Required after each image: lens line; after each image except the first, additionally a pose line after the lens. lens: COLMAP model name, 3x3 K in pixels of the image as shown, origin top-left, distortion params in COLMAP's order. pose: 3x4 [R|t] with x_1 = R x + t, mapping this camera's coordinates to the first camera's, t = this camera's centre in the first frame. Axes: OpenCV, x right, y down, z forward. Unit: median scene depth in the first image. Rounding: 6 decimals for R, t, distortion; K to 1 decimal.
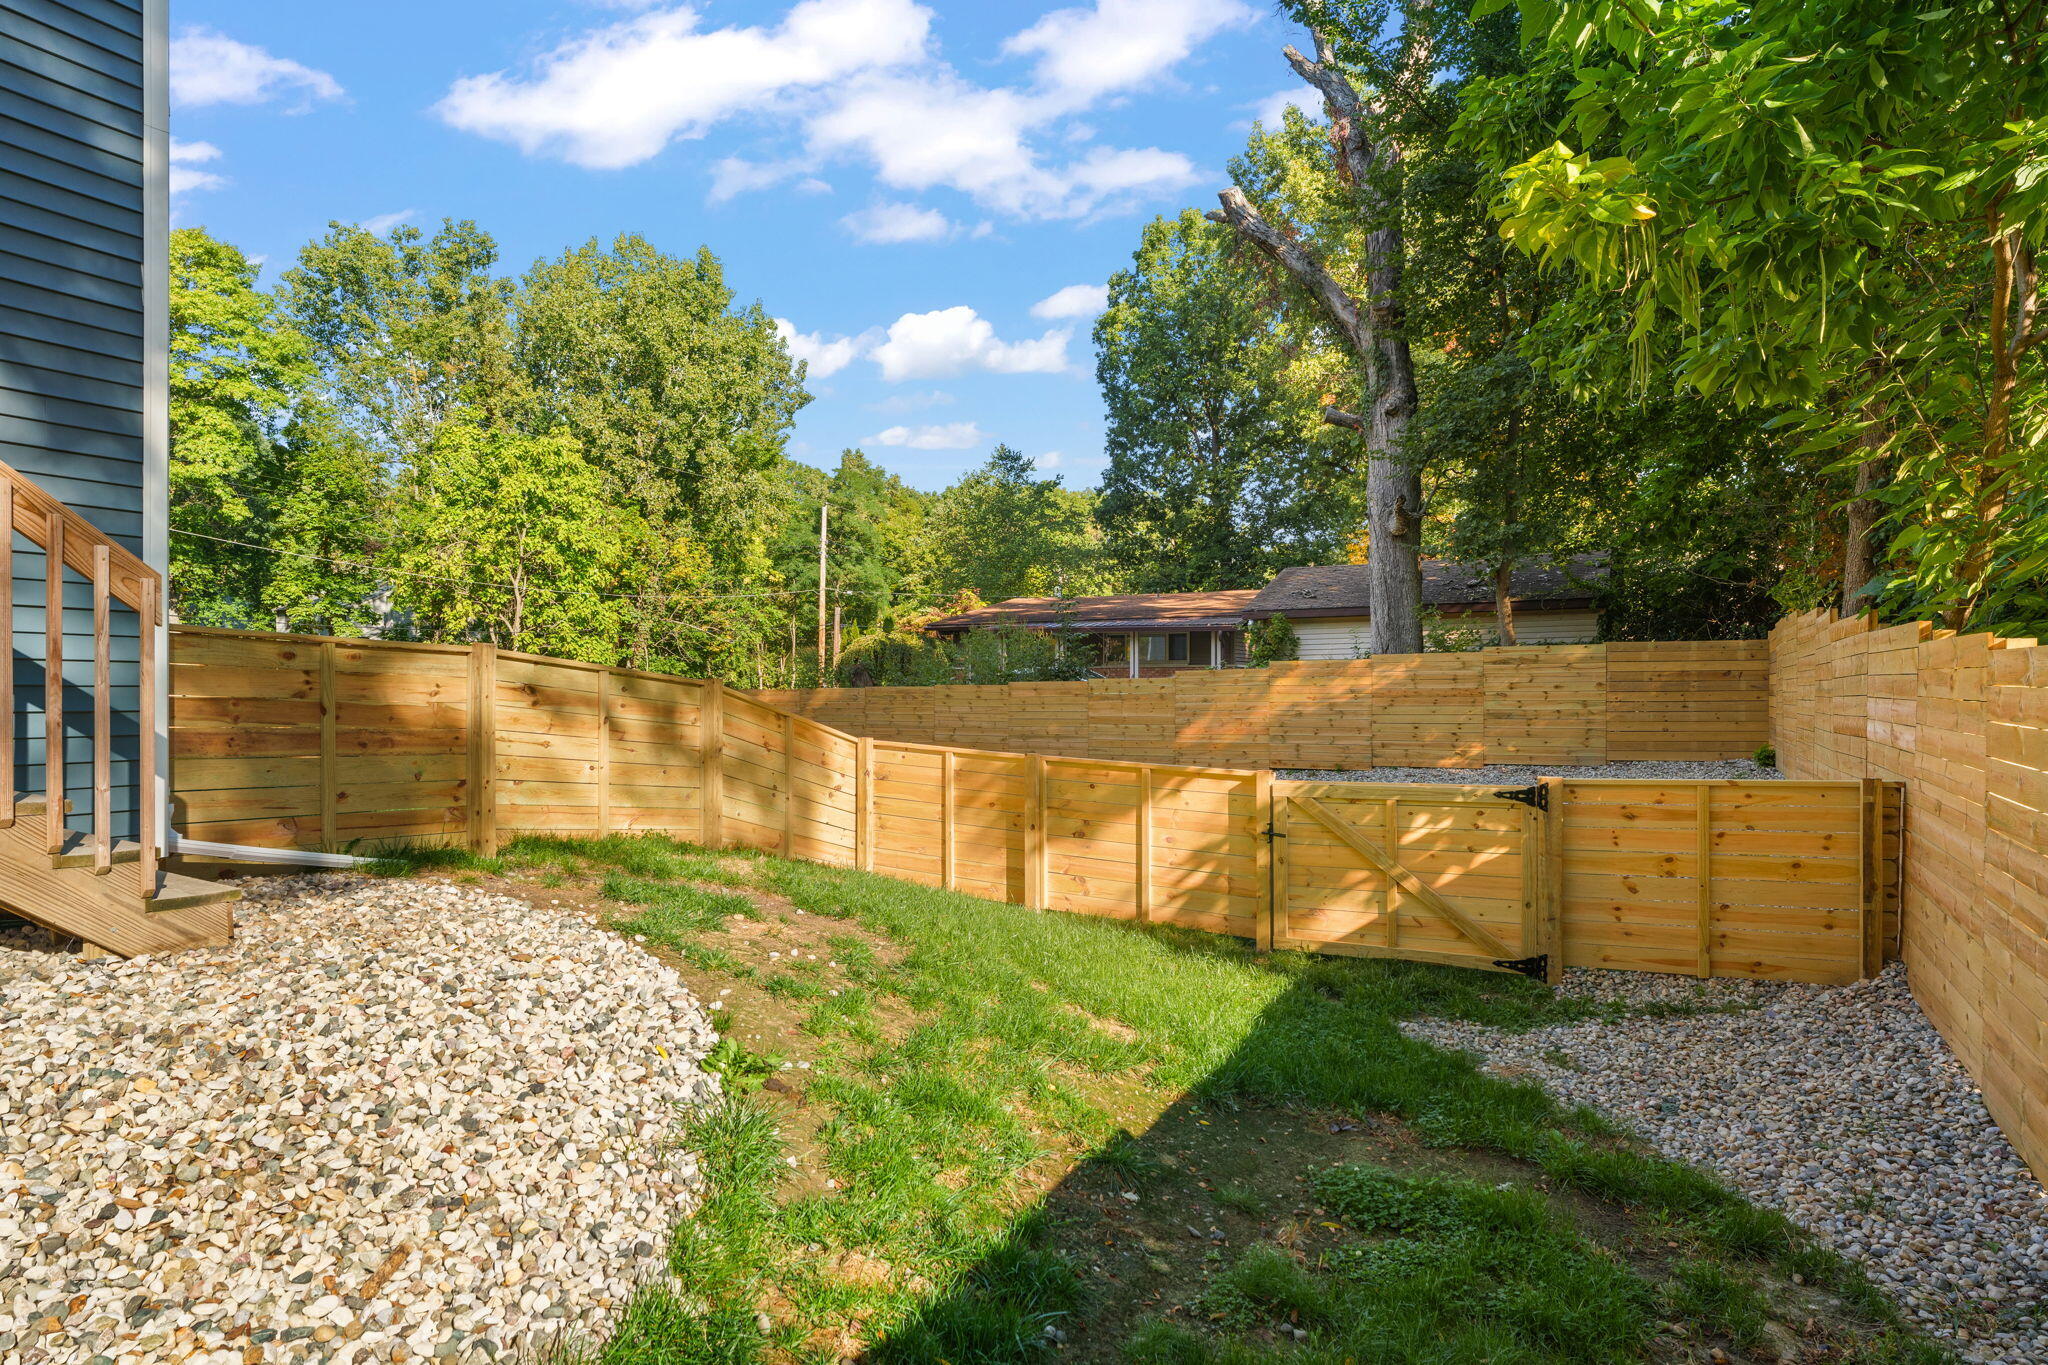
lens RADIAL K [[1182.3, 0, 1023.5], [0, 1182.3, 697.7], [0, 0, 1]] dist [-0.014200, 0.000783]
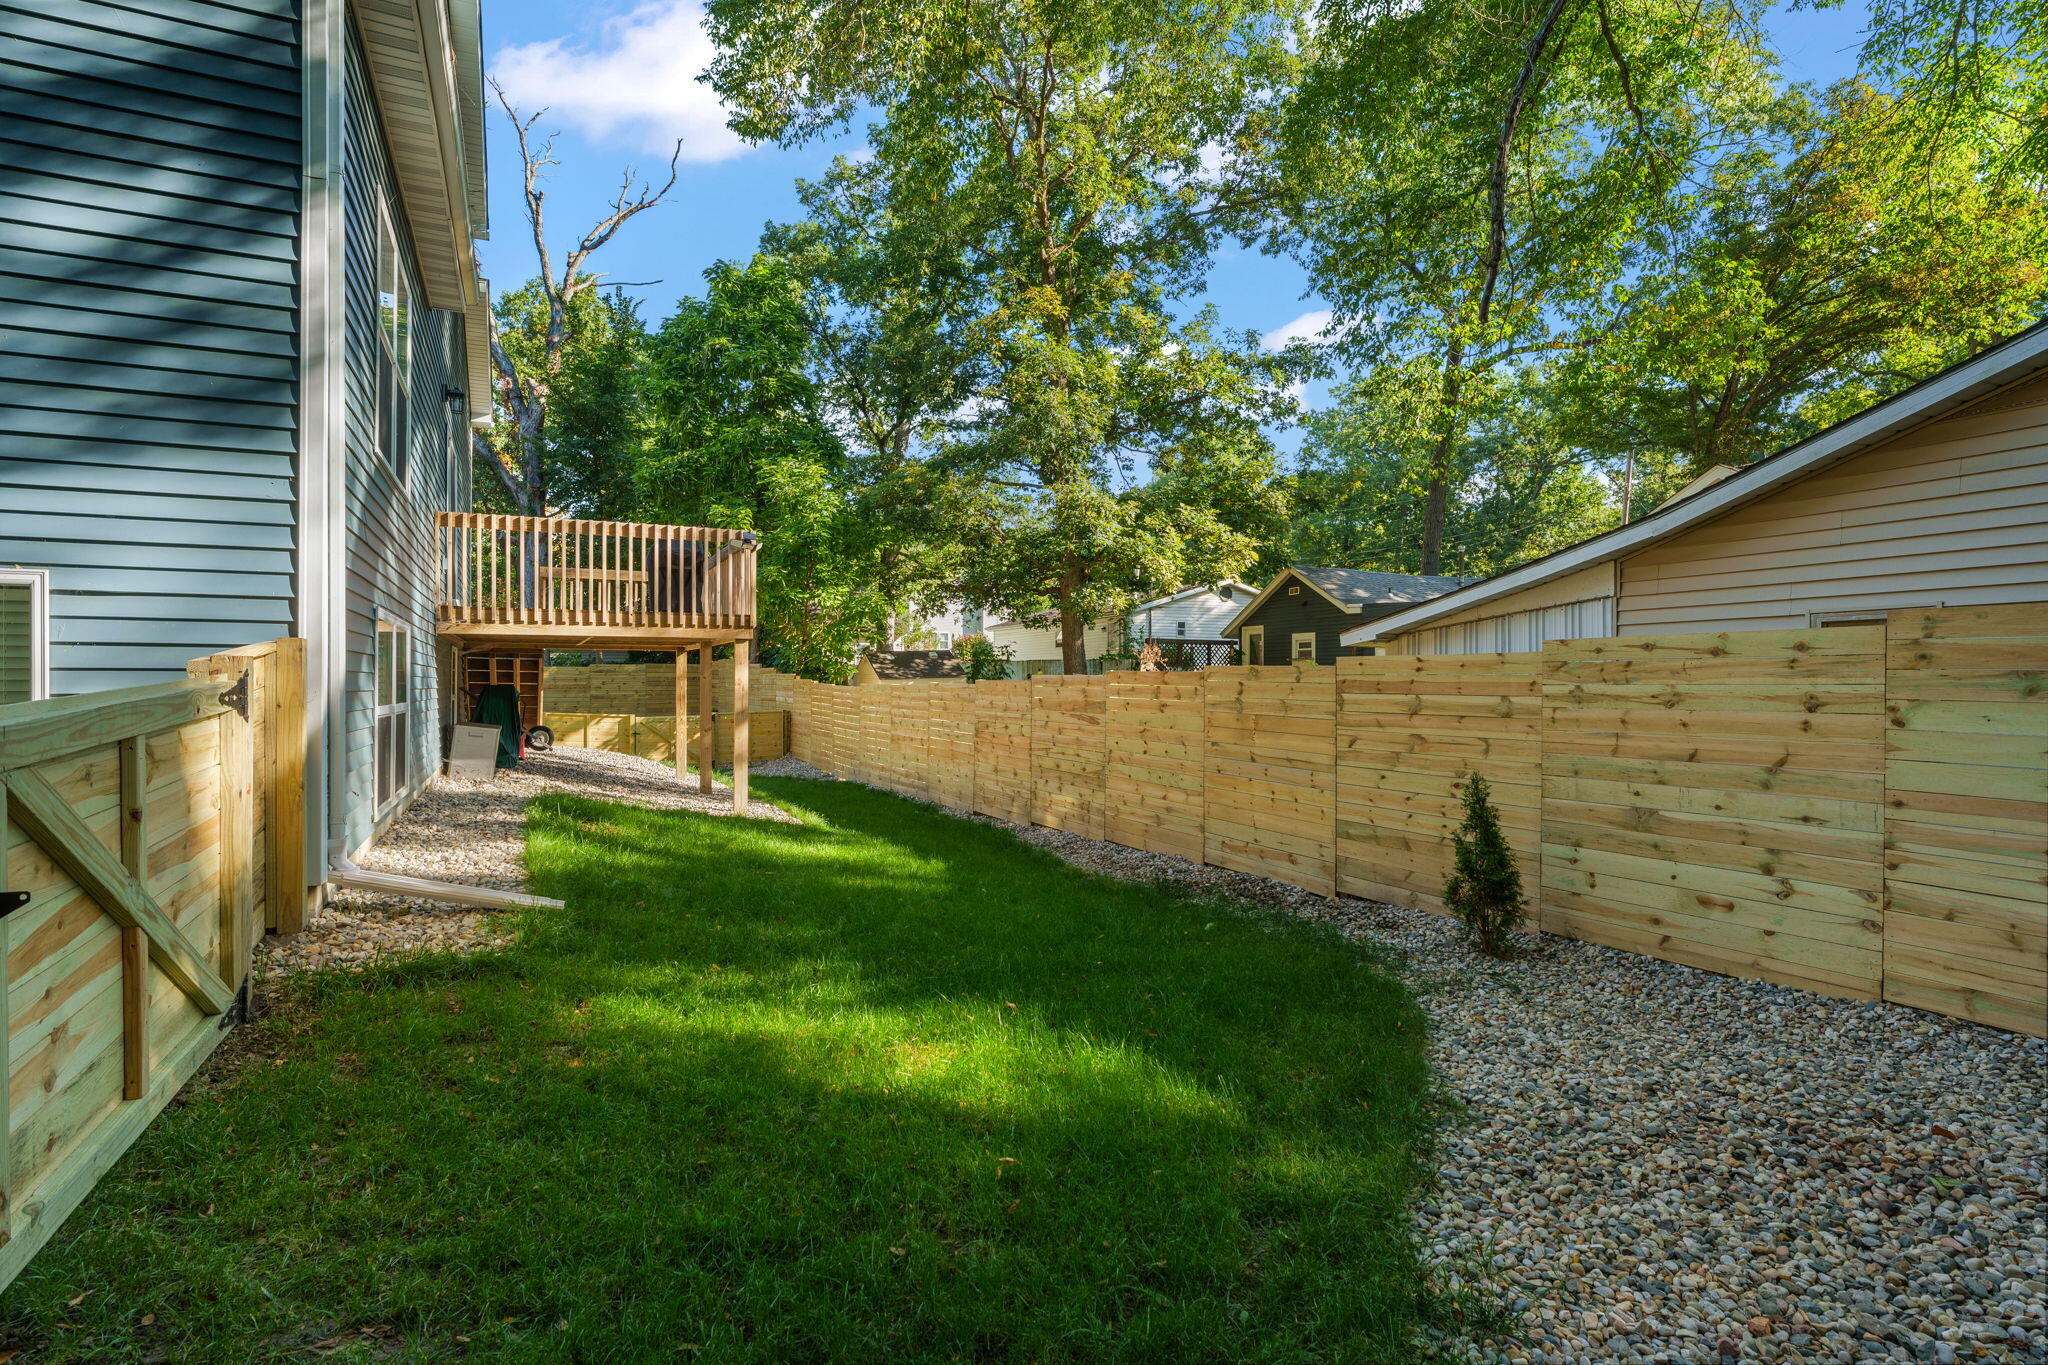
lens RADIAL K [[1019.7, 0, 1018.1], [0, 1019.7, 683.4], [0, 0, 1]] dist [0.001228, -0.000049]
pose [[0.562940, -0.003898, 0.826488, -0.457303], [-0.004778, 0.999957, 0.007970, -0.015476], [-0.826484, -0.008436, 0.562897, -0.440184]]
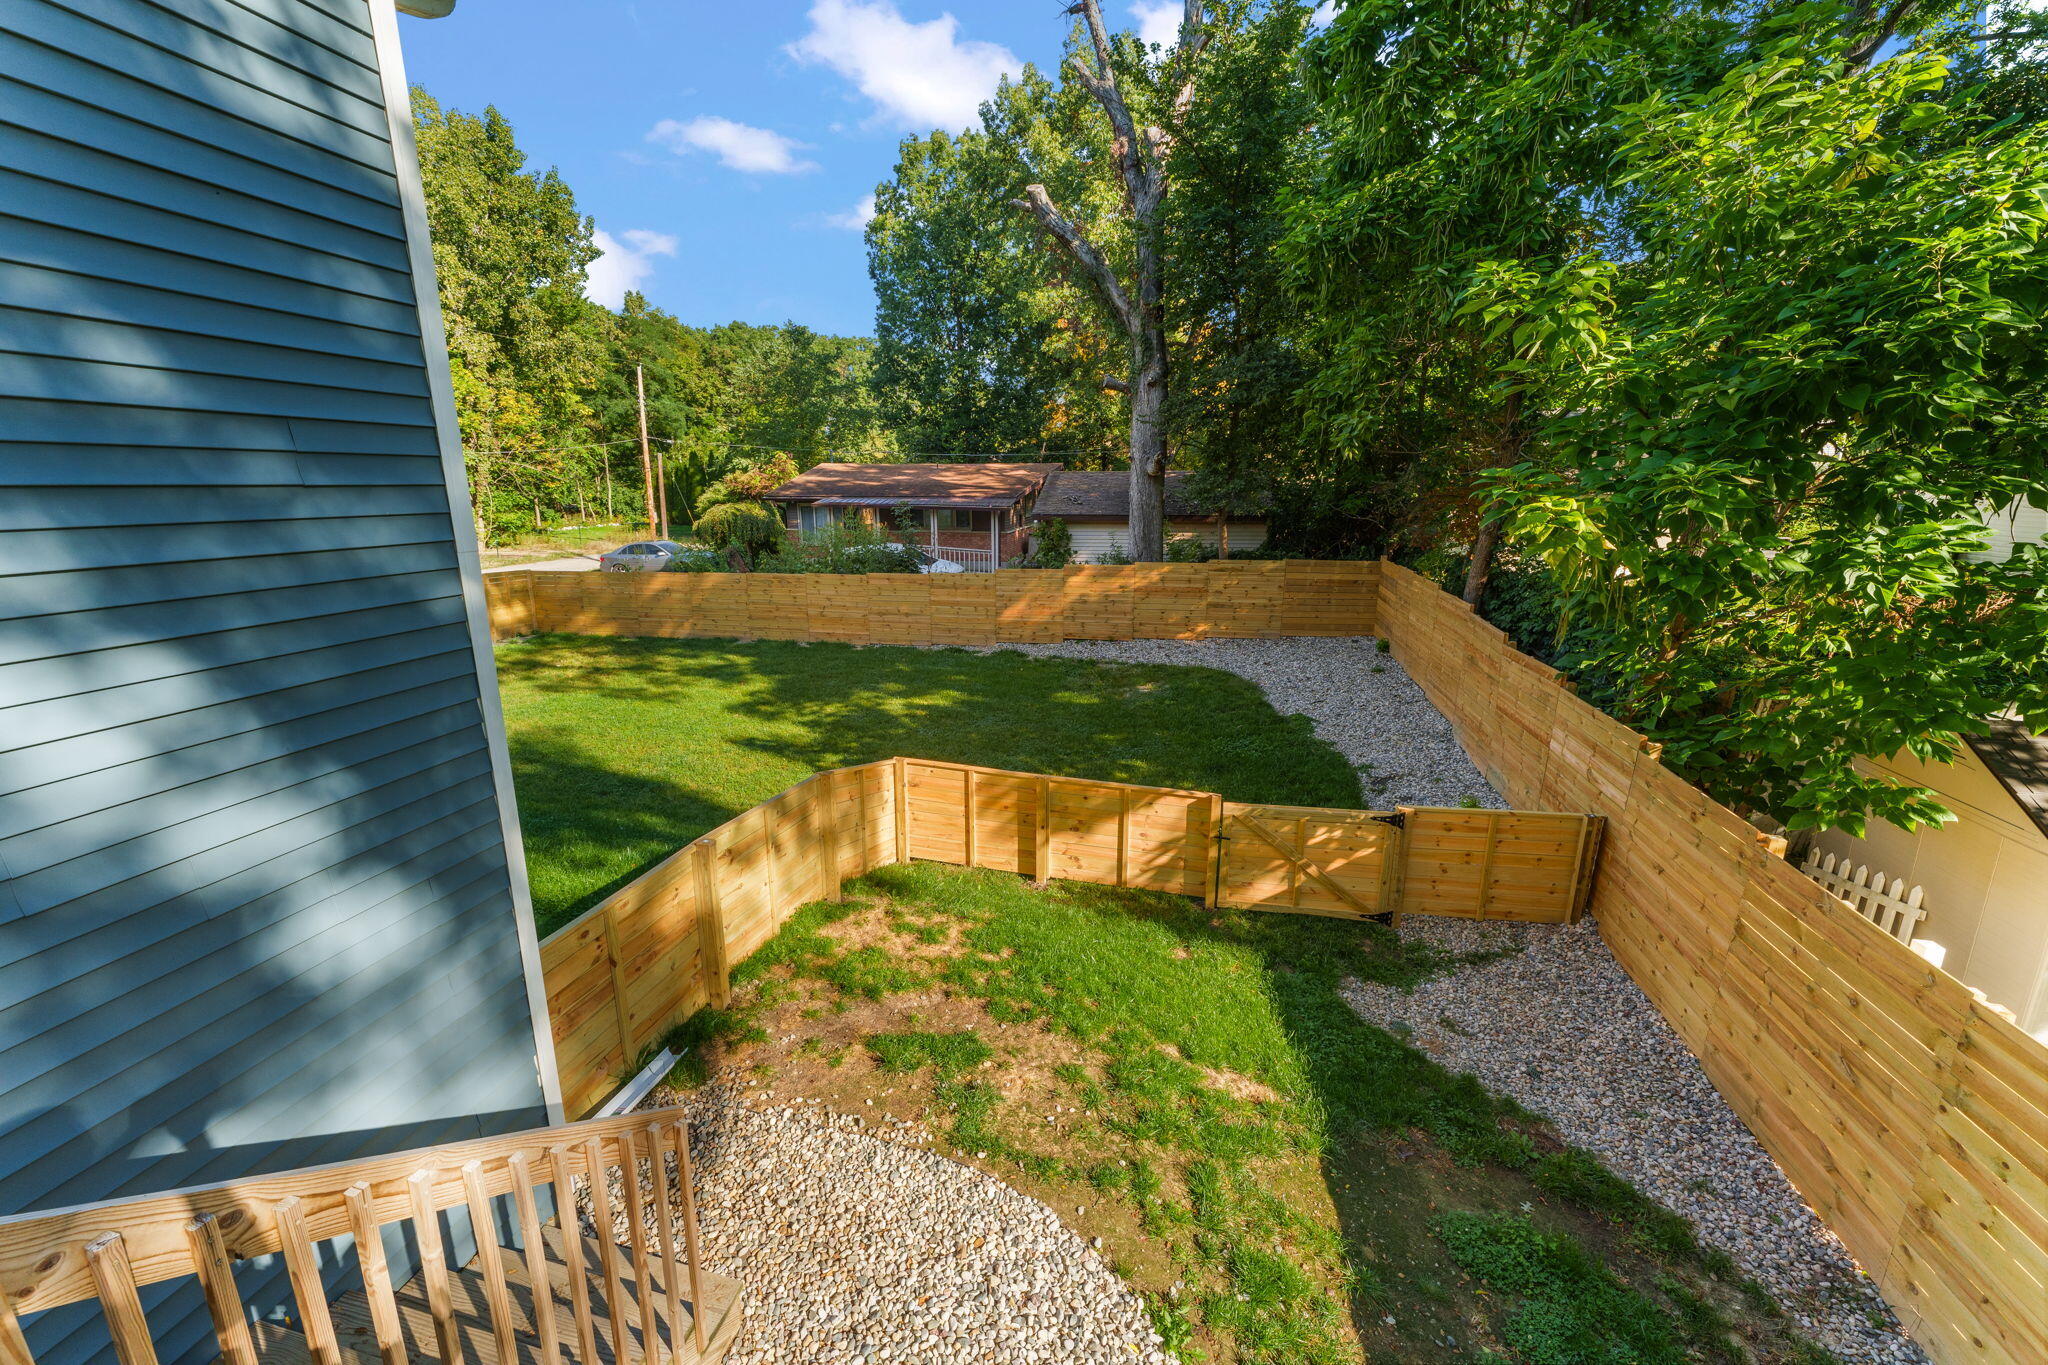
lens RADIAL K [[827.9, 0, 1027.2], [0, 827.9, 673.5], [0, 0, 1]] dist [-0.003827, 0.001125]
pose [[0.955081, -0.066674, 0.288746, -0.093290], [-0.003665, 0.971629, 0.236480, -0.099382], [-0.296321, -0.226916, 0.927741, 0.044296]]
